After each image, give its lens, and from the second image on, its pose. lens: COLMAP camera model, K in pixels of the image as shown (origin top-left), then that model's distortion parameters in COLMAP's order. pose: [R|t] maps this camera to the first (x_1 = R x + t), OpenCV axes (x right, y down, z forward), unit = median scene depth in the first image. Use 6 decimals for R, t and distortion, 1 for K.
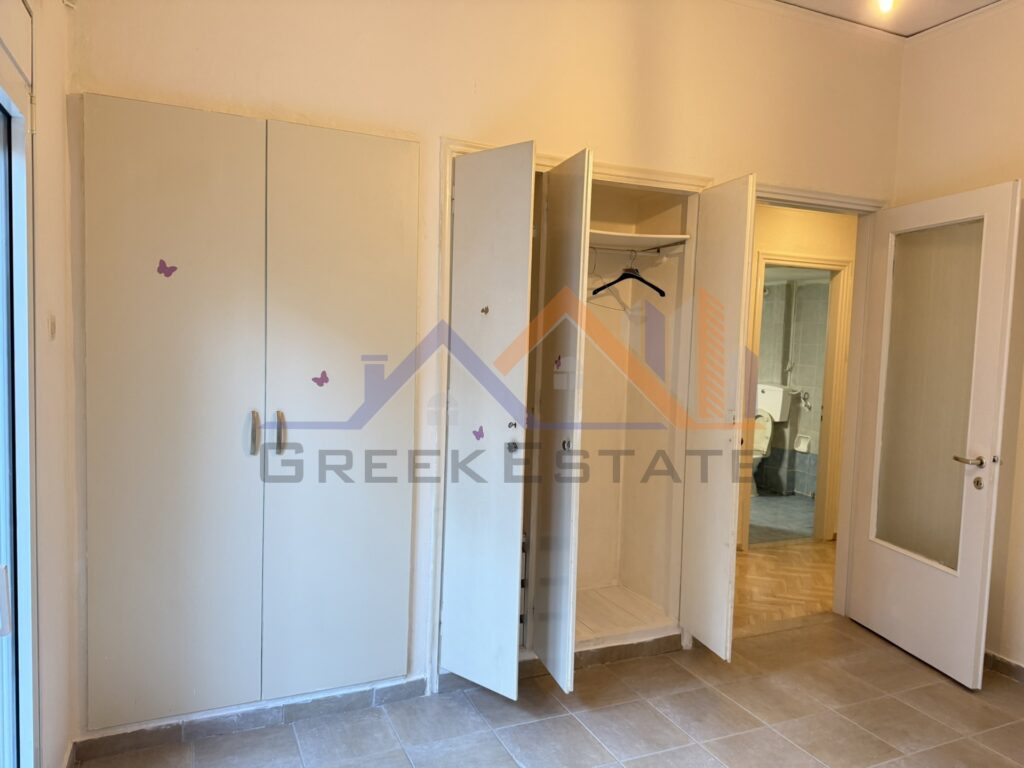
lens RADIAL K [[715.4, 0, 506.4], [0, 715.4, 388.3], [0, 0, 1]] dist [0.058957, -0.049547]
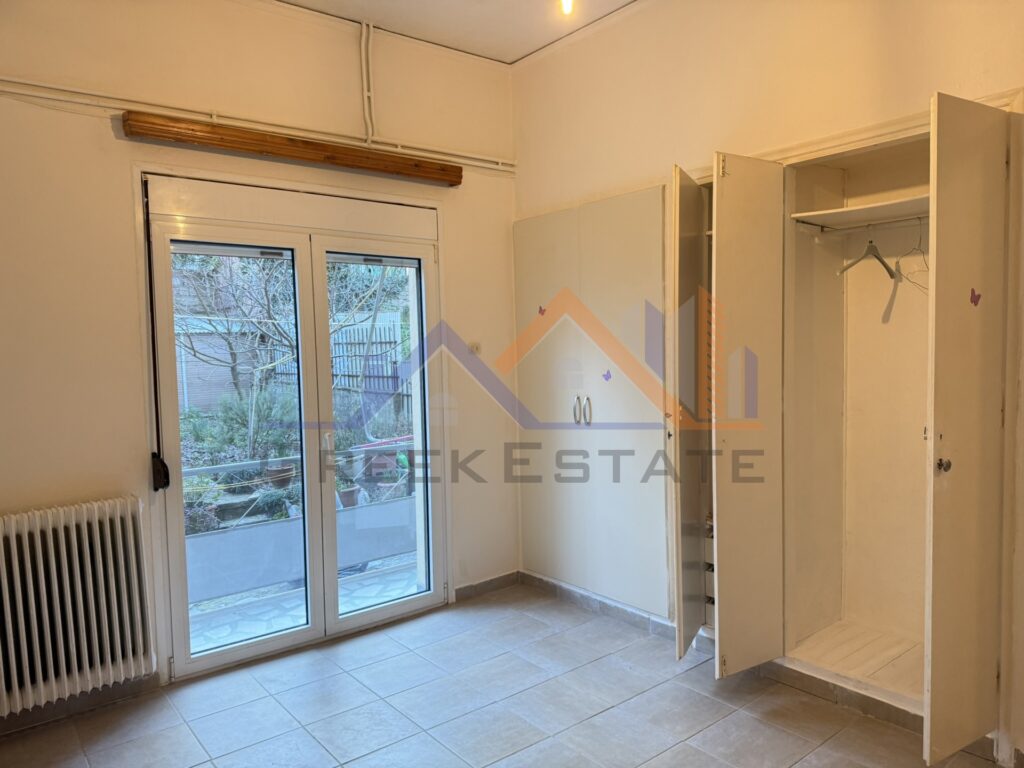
lens RADIAL K [[715.2, 0, 512.0], [0, 715.2, 384.0], [0, 0, 1]] dist [0.057318, -0.072556]
pose [[0.248457, 0.011277, -0.968577, 1.040962], [-0.030956, 0.999514, 0.003696, 0.004145], [0.968148, 0.029064, 0.248685, 0.459744]]
